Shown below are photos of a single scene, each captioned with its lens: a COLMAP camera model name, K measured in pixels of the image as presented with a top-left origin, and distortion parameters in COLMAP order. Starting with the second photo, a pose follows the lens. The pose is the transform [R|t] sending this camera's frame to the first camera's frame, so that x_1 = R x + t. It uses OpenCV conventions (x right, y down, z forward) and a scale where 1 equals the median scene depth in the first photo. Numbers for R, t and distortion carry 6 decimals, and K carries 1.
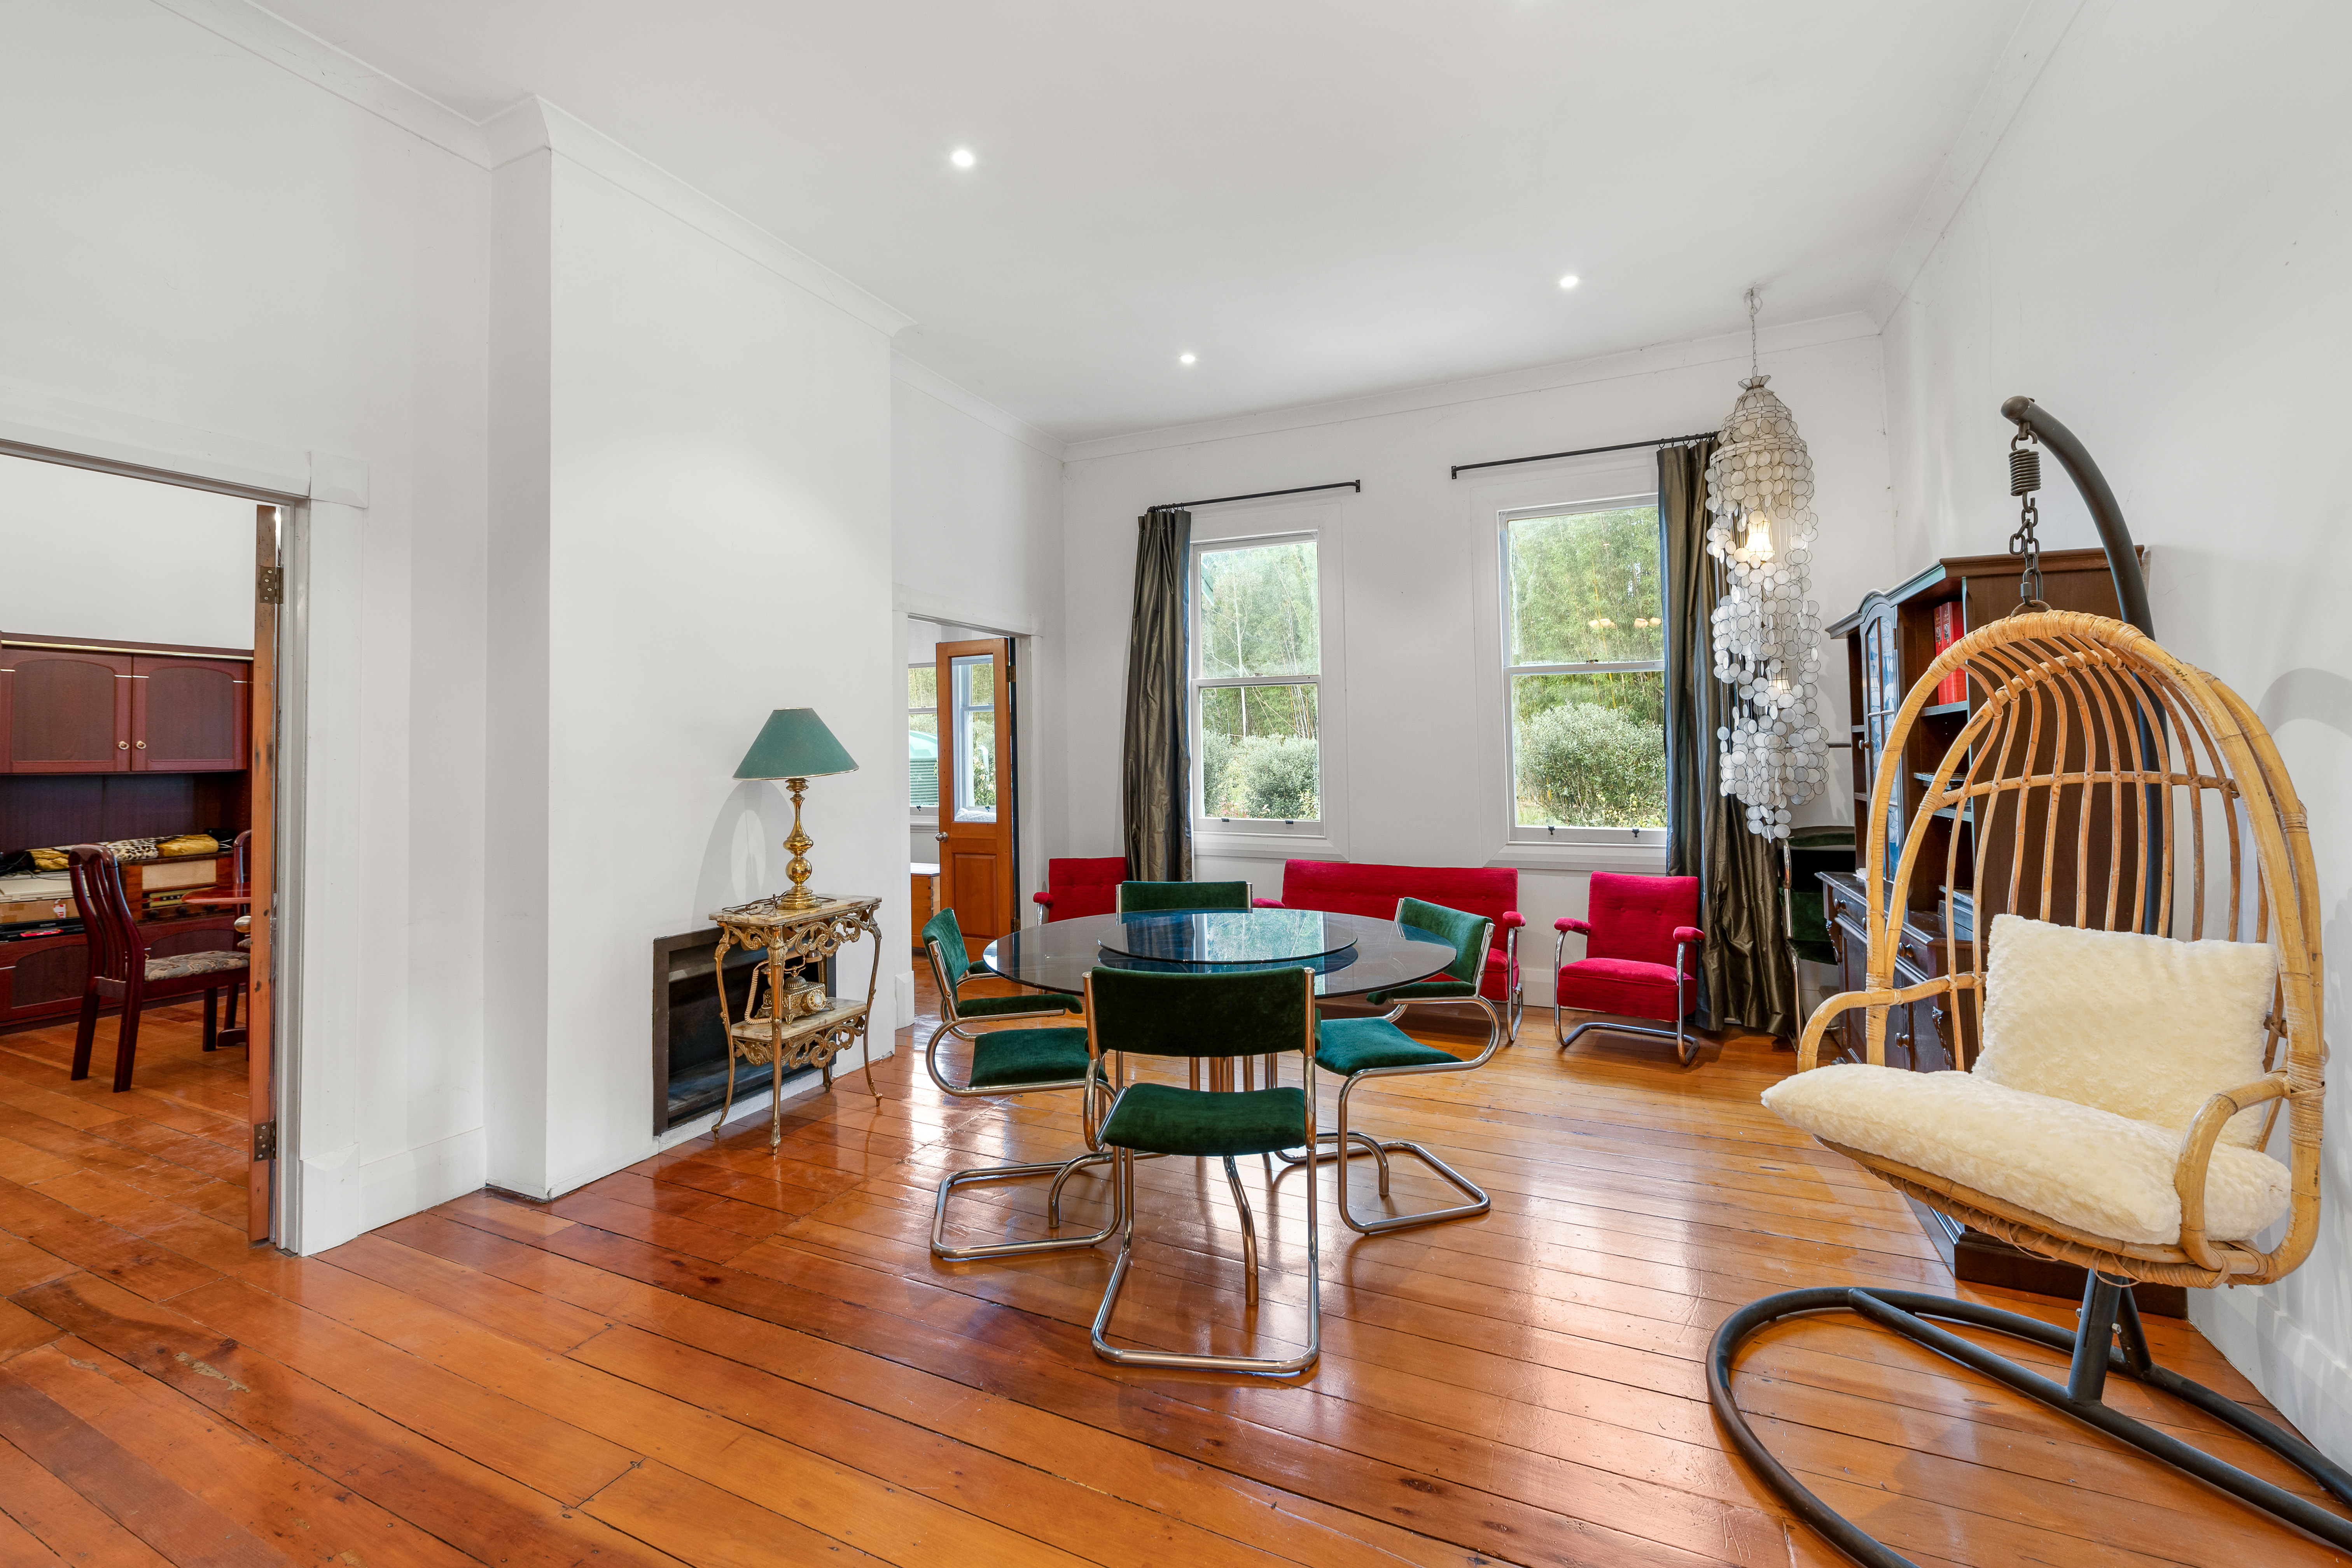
lens RADIAL K [[947.3, 0, 1183.0], [0, 947.3, 742.7], [0, 0, 1]] dist [-0.000564, -0.000015]
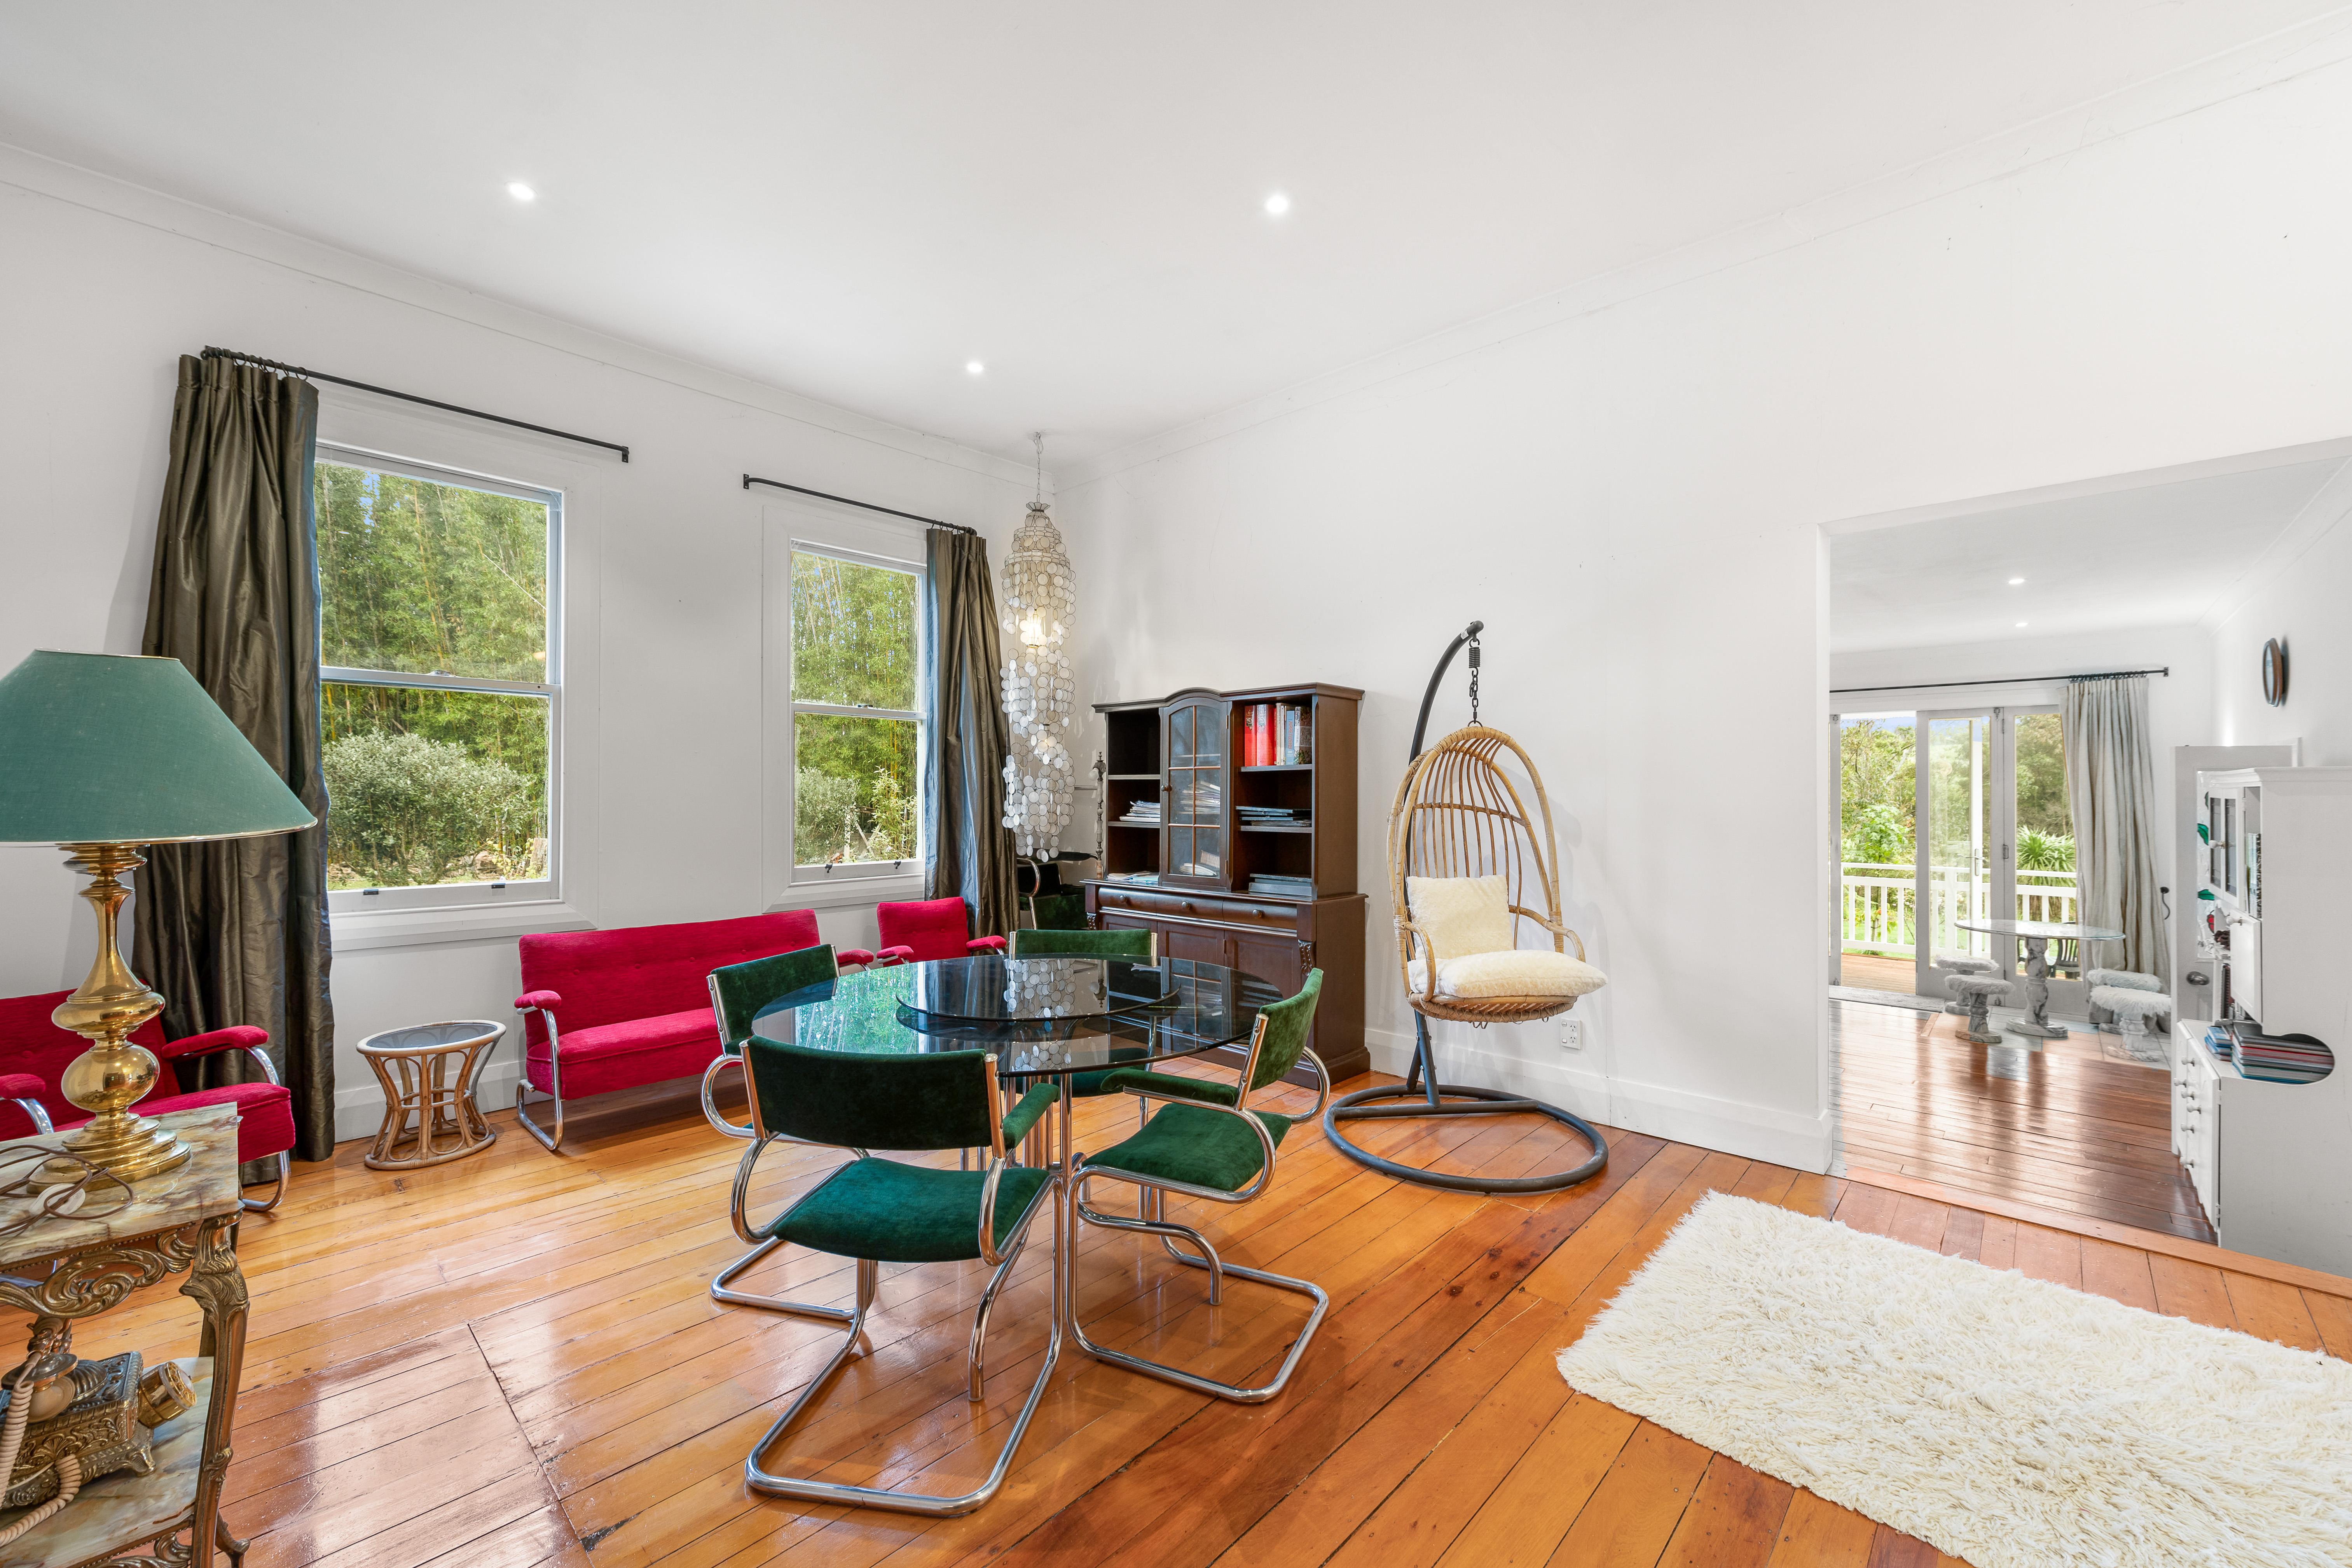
lens RADIAL K [[934.1, 0, 1175.5], [0, 934.1, 798.0], [0, 0, 1]] dist [-0.000015, 0.000077]
pose [[0.327257, 0.002099, 0.944933, -0.477891], [-0.020478, 0.999778, 0.004871, 0.004828], [-0.944713, -0.020944, 0.327227, 0.355789]]
